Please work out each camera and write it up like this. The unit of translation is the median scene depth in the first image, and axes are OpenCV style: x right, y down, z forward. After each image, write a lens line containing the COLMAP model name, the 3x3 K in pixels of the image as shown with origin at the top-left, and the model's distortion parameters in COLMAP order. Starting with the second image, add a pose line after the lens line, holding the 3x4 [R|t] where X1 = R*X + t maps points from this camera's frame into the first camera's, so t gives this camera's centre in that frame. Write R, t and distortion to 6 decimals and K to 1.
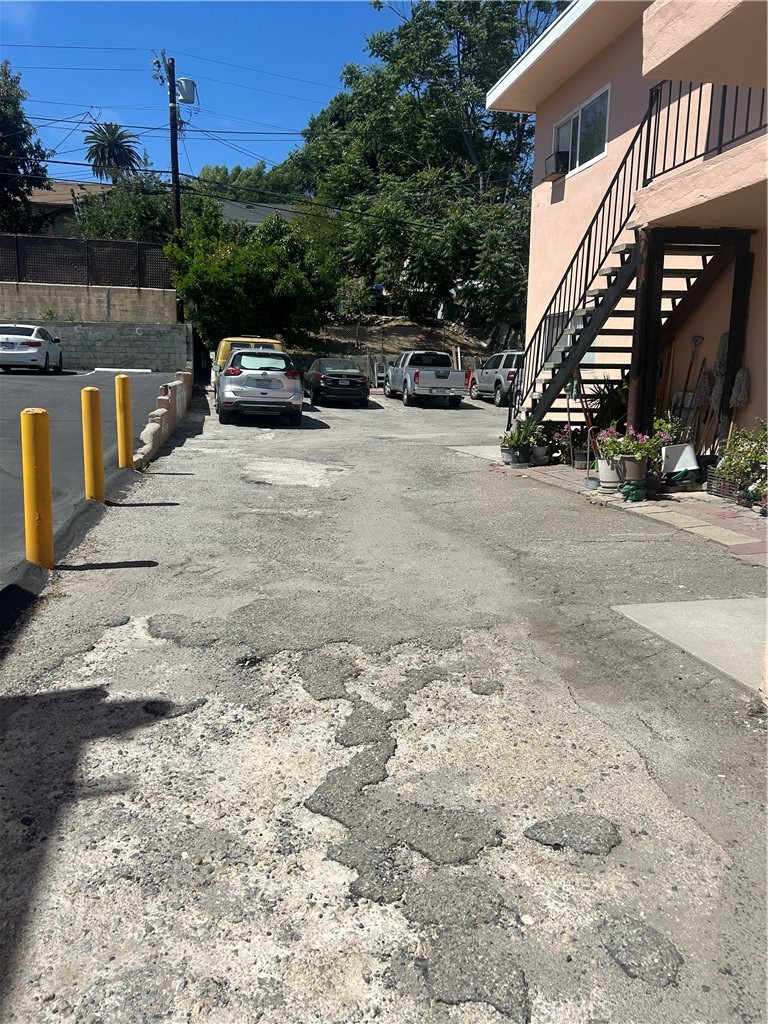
lens RADIAL K [[780.6, 0, 374.0], [0, 780.6, 519.7], [0, 0, 1]] dist [0.027257, -0.020204]
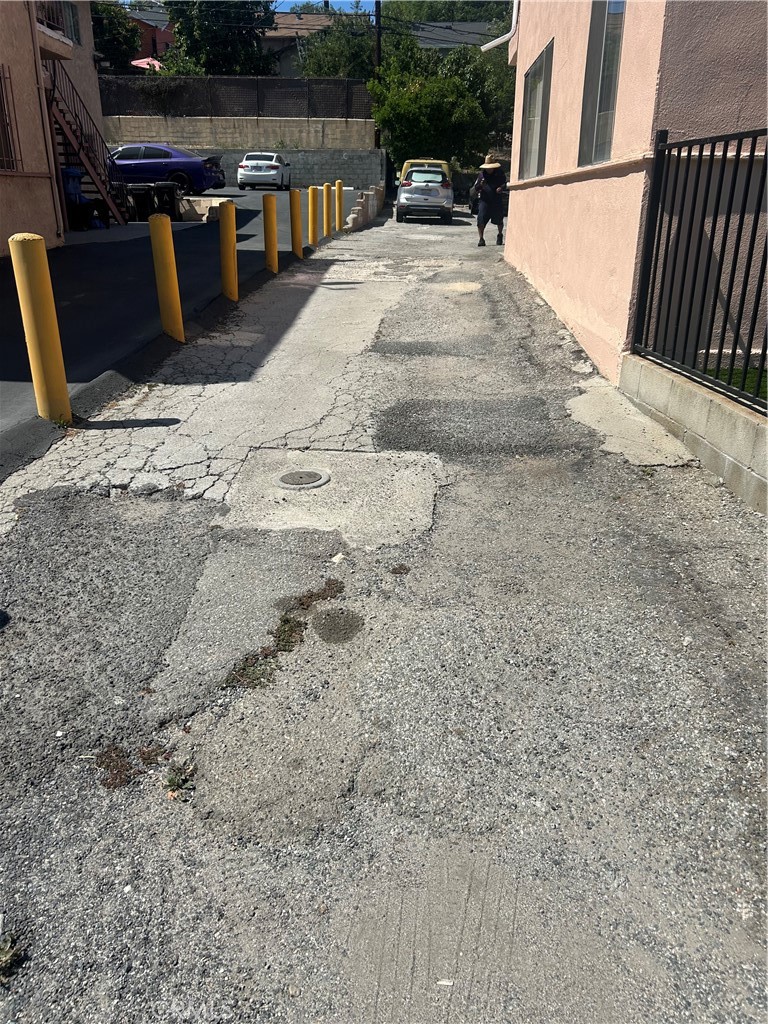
lens RADIAL K [[780.6, 0, 383.7], [0, 780.6, 511.6], [0, 0, 1]] dist [0.027257, -0.020204]
pose [[0.971902, 0.082607, -0.220415, 0.096407], [-0.039043, 0.980001, 0.195126, 0.080660], [0.232126, -0.181038, 0.955690, -0.333983]]
